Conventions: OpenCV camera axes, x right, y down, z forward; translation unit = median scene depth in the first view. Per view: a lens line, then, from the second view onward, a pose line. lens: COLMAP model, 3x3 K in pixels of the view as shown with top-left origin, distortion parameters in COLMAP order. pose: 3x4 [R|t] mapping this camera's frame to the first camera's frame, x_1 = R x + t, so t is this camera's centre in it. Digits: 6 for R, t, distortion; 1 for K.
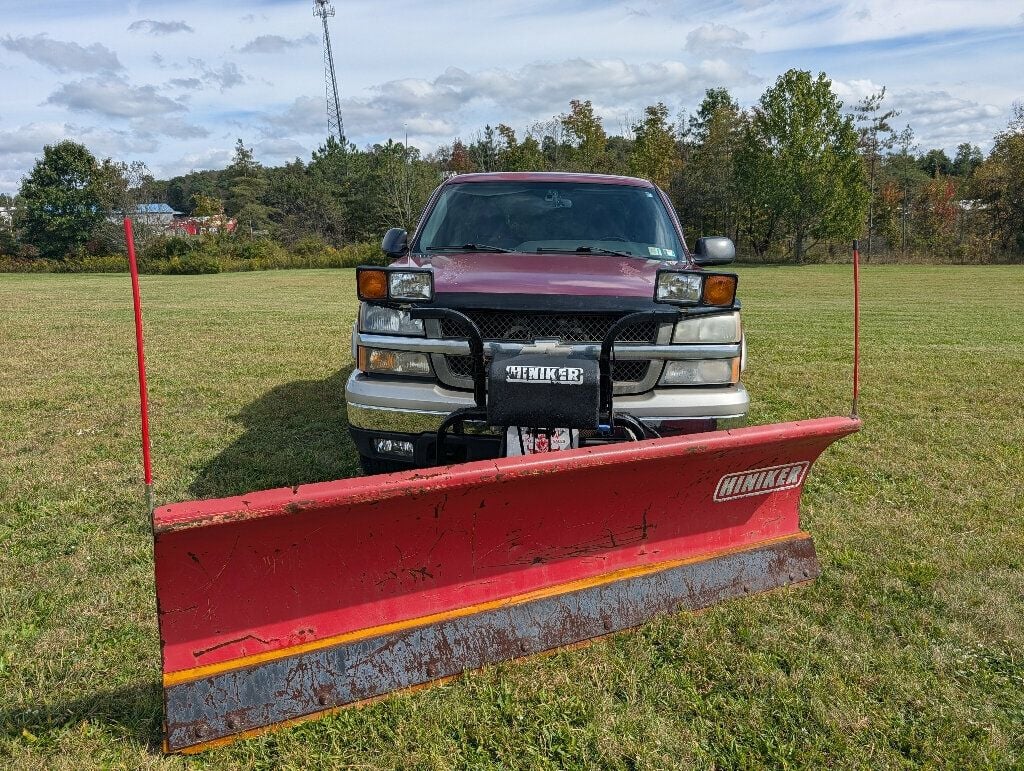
lens RADIAL K [[747.7, 0, 492.5], [0, 747.7, 390.5], [0, 0, 1]] dist [0.037586, -0.023011]
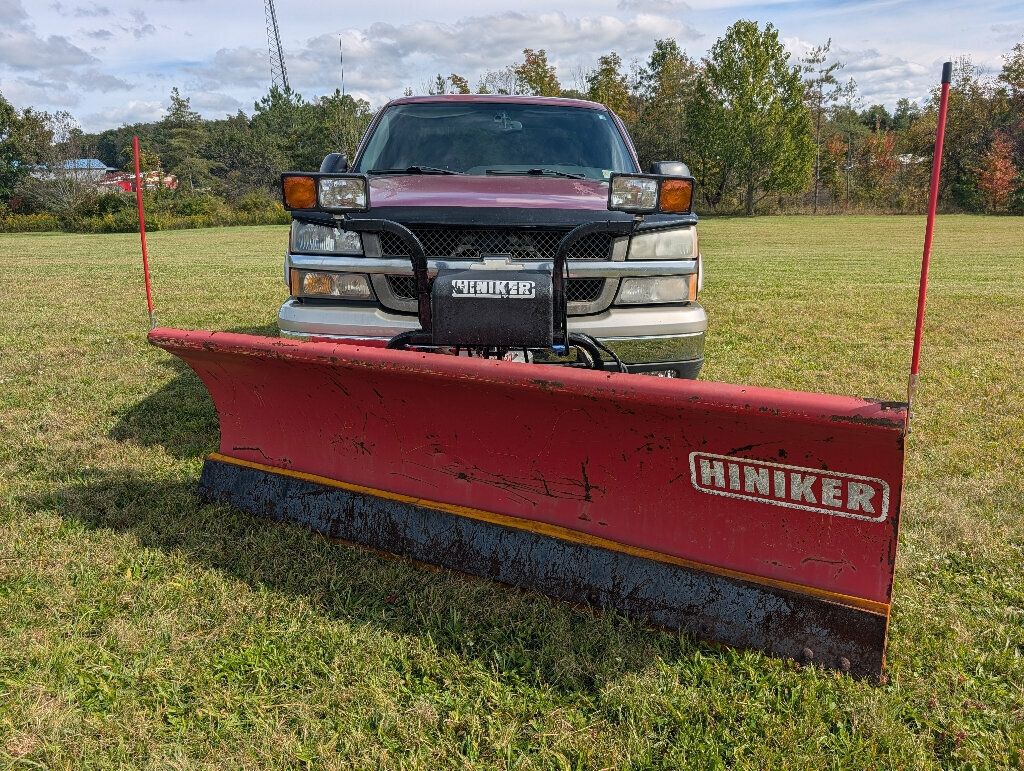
lens RADIAL K [[747.7, 0, 519.1], [0, 747.7, 384.4], [0, 0, 1]] dist [0.037586, -0.023011]
pose [[0.995812, -0.027690, 0.087127, 0.005404], [0.023683, 0.998629, 0.046689, 0.017105], [-0.088300, -0.044430, 0.995103, 0.021715]]
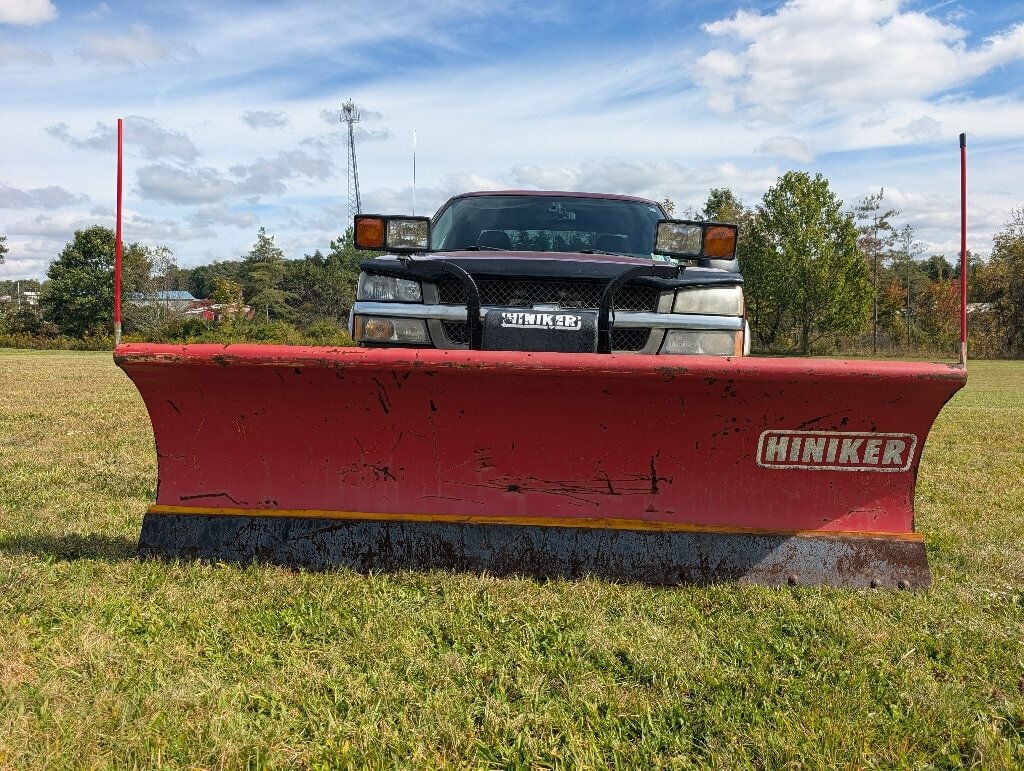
lens RADIAL K [[747.7, 0, 492.3], [0, 747.7, 382.0], [0, 0, 1]] dist [0.037586, -0.023011]
pose [[0.999629, 0.023891, -0.013055, 0.006519], [-0.025453, 0.990283, -0.136716, 0.060239], [0.009662, 0.136998, 0.990524, 0.013907]]
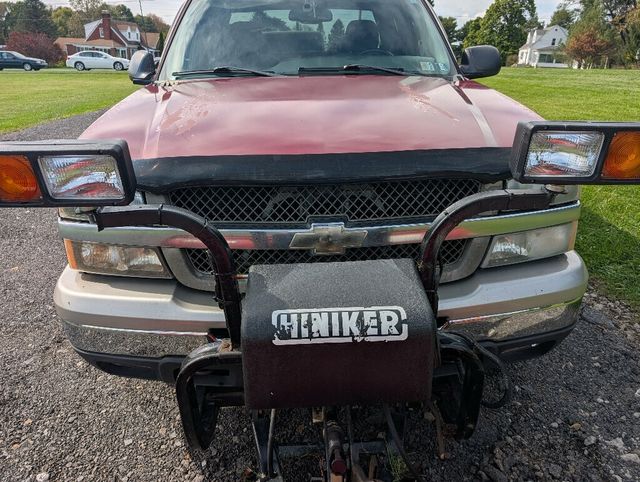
lens RADIAL K [[467.3, 0, 319.6], [0, 467.3, 240.5], [0, 0, 1]] dist [0.037586, -0.023011]
pose [[0.993165, -0.069658, 0.093659, 0.008059], [0.051002, 0.980732, 0.188581, -0.047704], [-0.104991, -0.182515, 0.977581, 0.207598]]
